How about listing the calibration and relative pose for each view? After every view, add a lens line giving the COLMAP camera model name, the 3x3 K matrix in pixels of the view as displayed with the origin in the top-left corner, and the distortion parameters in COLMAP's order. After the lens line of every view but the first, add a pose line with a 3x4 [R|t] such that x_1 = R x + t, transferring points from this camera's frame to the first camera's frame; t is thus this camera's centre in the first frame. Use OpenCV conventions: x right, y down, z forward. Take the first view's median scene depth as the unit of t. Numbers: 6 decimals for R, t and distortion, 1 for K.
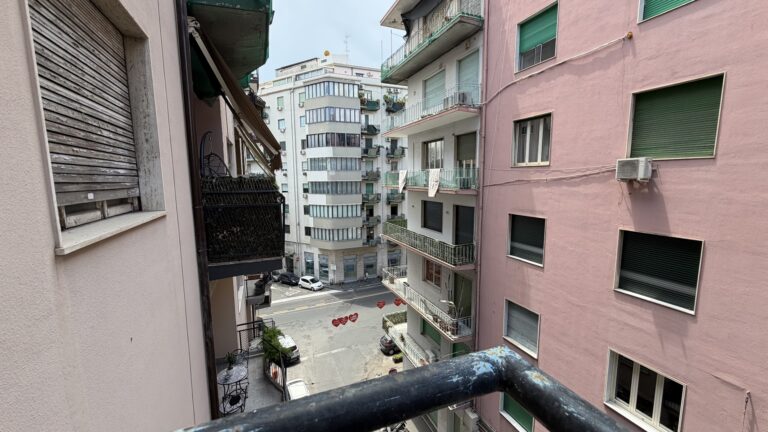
lens RADIAL K [[304.9, 0, 384.3], [0, 304.9, 216.2], [0, 0, 1]] dist [-0.001216, 0.001193]
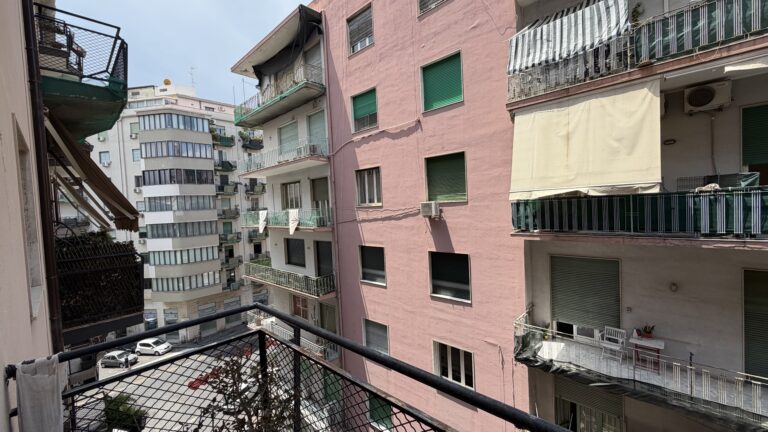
lens RADIAL K [[304.9, 0, 382.2], [0, 304.9, 216.3], [0, 0, 1]] dist [-0.001216, 0.001193]
pose [[0.910660, -0.053016, 0.409742, 0.007470], [0.094808, 0.992084, -0.082348, -0.014654], [-0.402132, 0.113838, 0.908477, -0.158788]]
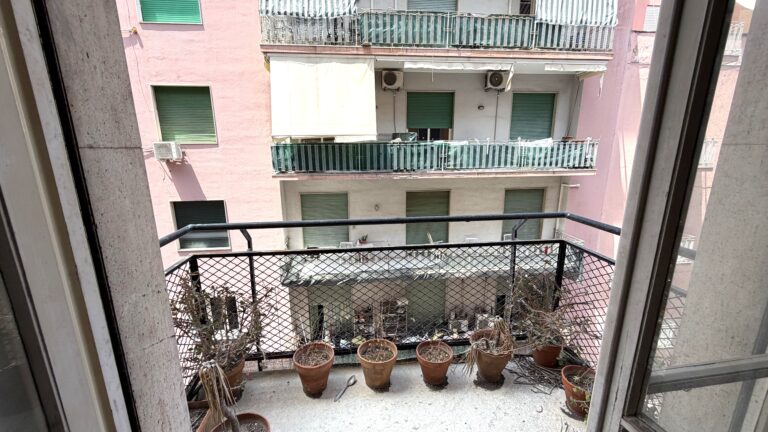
lens RADIAL K [[304.9, 0, 383.3], [0, 304.9, 214.7], [0, 0, 1]] dist [-0.001216, 0.001193]
pose [[0.280519, -0.207310, 0.937193, -0.093725], [0.126927, 0.975835, 0.177866, -0.009106], [-0.951419, 0.069060, 0.300054, -0.115618]]
